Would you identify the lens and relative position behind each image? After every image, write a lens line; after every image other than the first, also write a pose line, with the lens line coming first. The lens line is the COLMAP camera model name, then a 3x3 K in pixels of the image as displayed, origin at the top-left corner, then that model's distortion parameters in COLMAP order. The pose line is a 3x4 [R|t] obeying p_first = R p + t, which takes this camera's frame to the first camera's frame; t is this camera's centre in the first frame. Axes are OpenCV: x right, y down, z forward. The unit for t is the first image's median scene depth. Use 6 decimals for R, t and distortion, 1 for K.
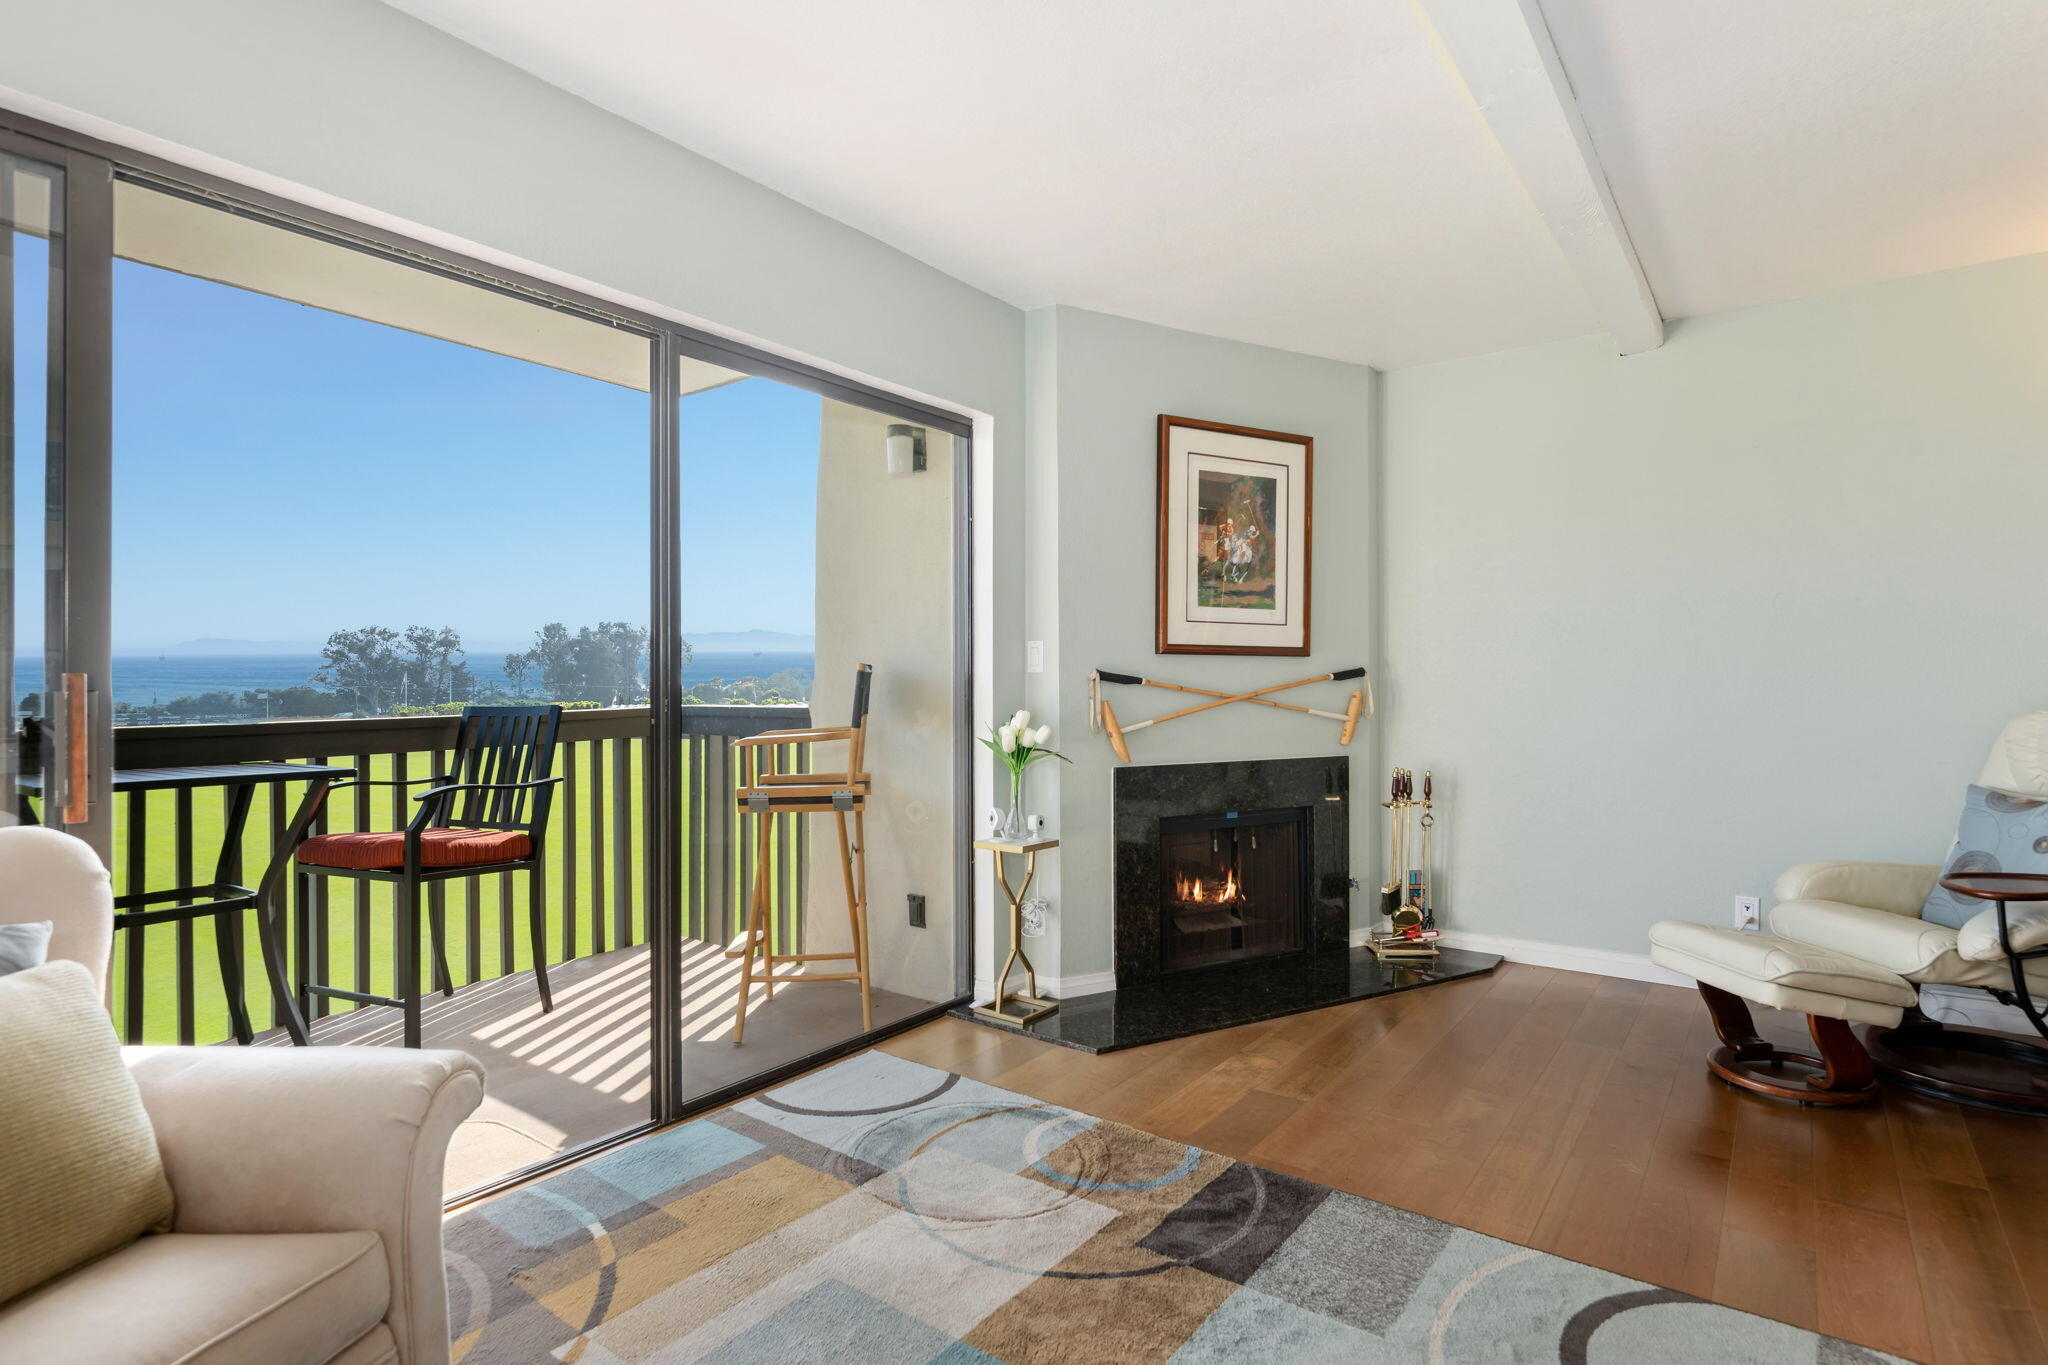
lens RADIAL K [[1040.5, 0, 1021.7], [0, 1040.5, 686.6], [0, 0, 1]] dist [-0.001193, -0.001949]
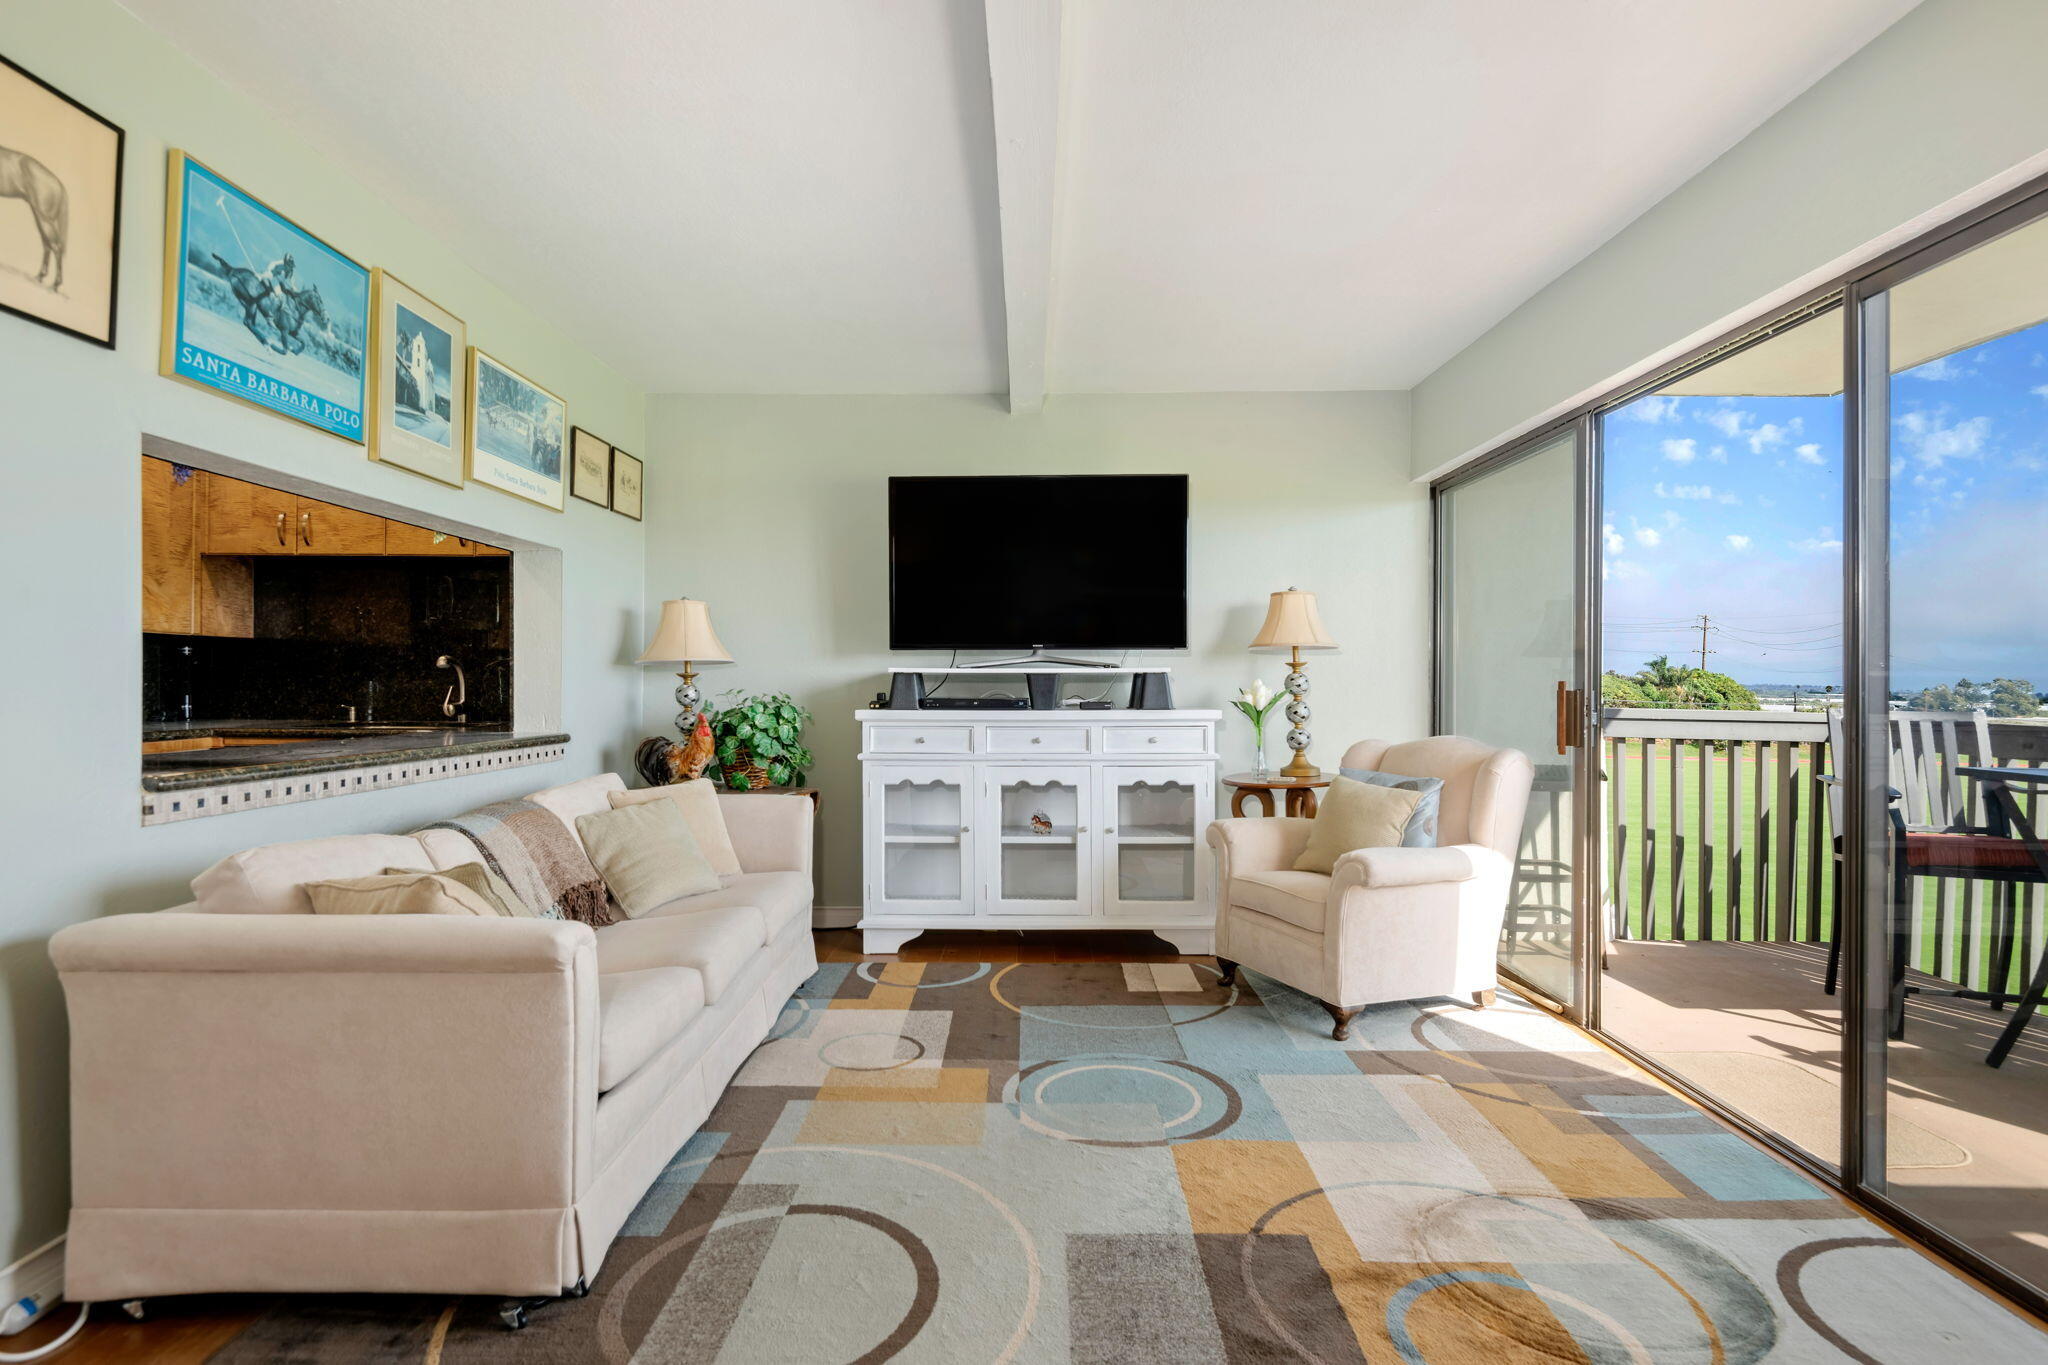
lens RADIAL K [[1040.5, 0, 1021.7], [0, 1040.5, 686.6], [0, 0, 1]] dist [-0.001193, -0.001949]
pose [[-0.814102, -0.001484, -0.580721, 0.504379], [-0.004850, 0.999979, 0.004243, -0.004341], [0.580702, 0.006271, -0.814092, 0.900569]]
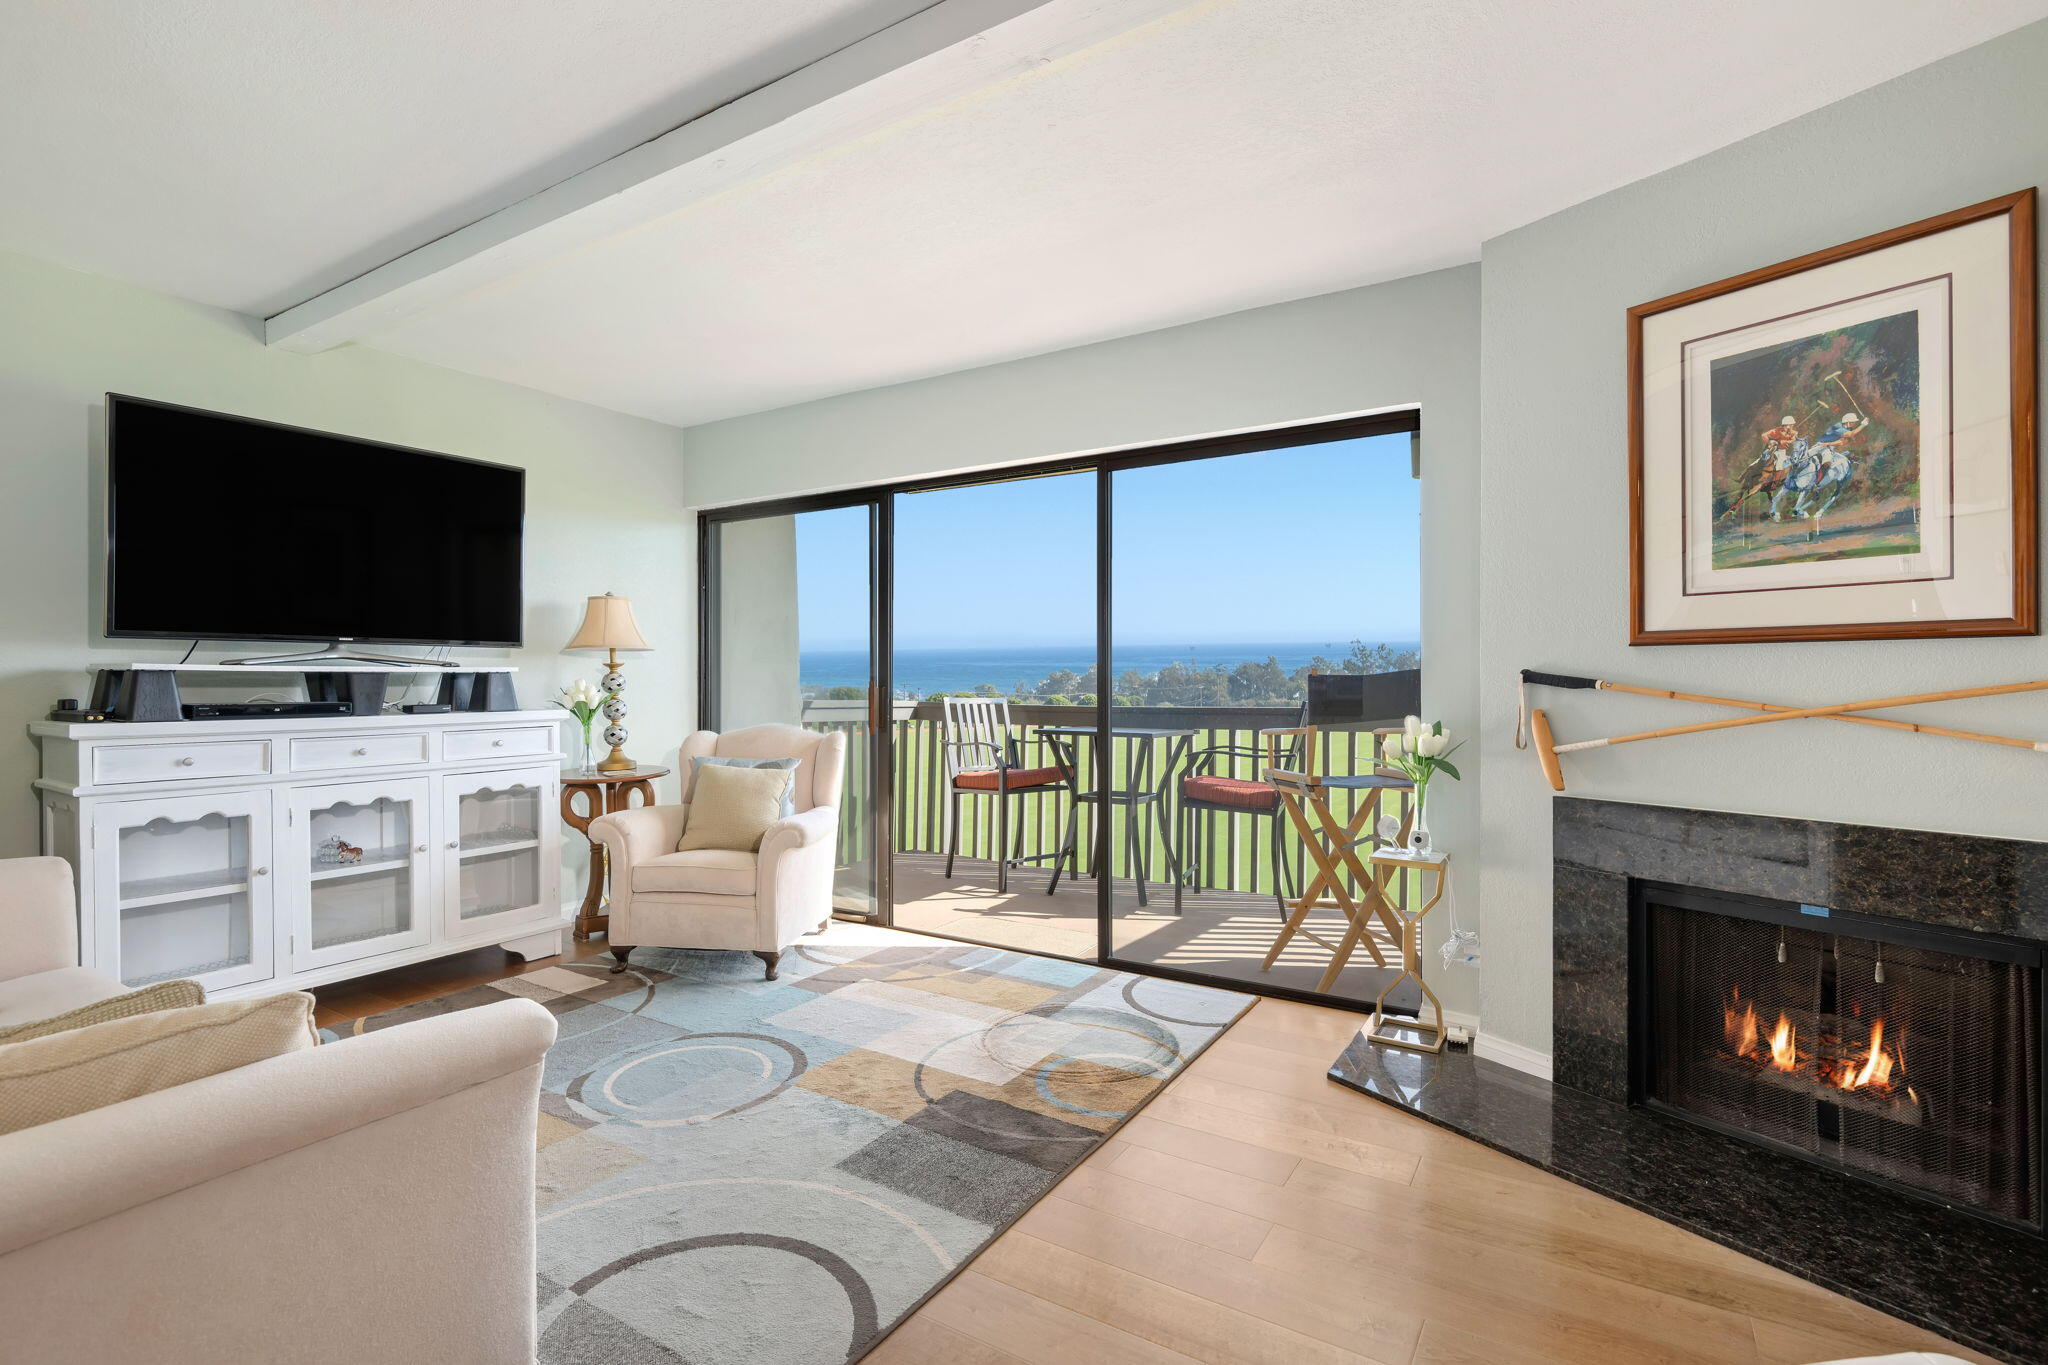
lens RADIAL K [[950.8, 0, 1030.5], [0, 950.8, 693.9], [0, 0, 1]] dist [0.000840, -0.012877]
pose [[0.082592, 0.011956, -0.996512, 0.745838], [-0.001611, 0.999928, 0.011863, -0.005424], [0.996582, 0.000626, 0.082606, 0.536318]]
